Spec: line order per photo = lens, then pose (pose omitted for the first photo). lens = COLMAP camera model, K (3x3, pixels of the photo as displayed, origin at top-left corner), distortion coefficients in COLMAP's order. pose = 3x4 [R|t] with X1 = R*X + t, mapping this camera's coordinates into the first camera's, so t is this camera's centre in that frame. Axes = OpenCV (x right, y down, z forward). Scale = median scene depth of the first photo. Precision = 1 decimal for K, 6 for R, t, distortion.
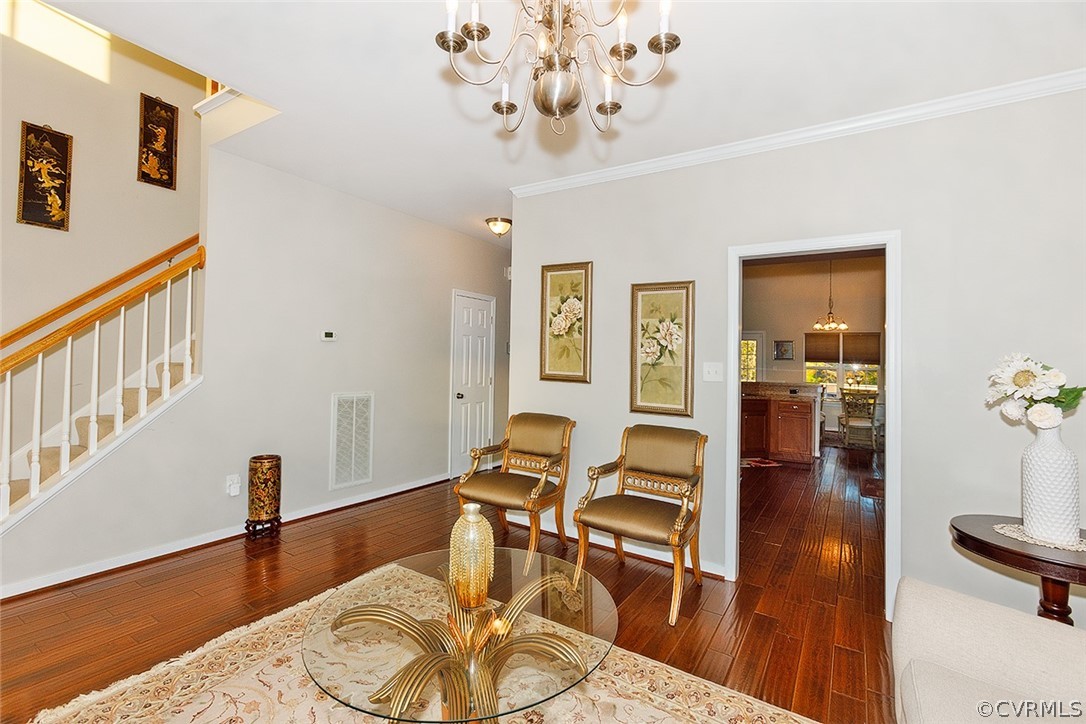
lens RADIAL K [[483.4, 0, 564.1], [0, 483.4, 353.7], [0, 0, 1]] dist [0.003216, 0.003300]
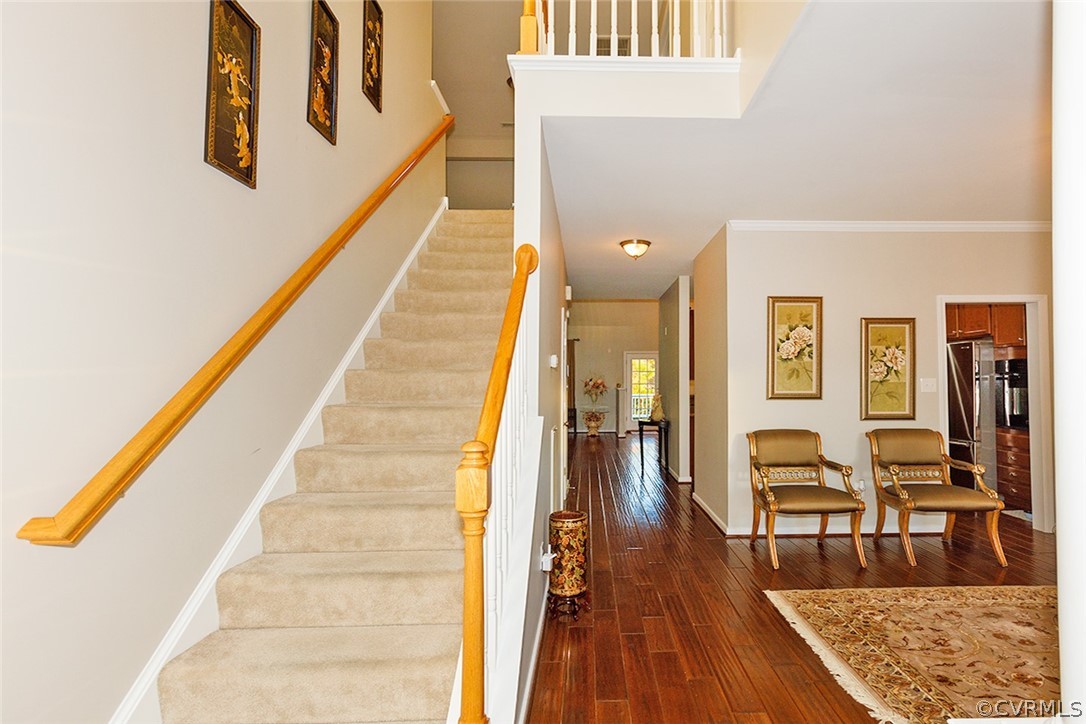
lens RADIAL K [[483.4, 0, 559.8], [0, 483.4, 368.1], [0, 0, 1]] dist [0.003216, 0.003300]
pose [[0.840613, -0.020919, 0.541233, -1.126760], [0.024764, 0.999693, 0.000178, -0.031536], [-0.541071, 0.013254, 0.840873, 0.350813]]
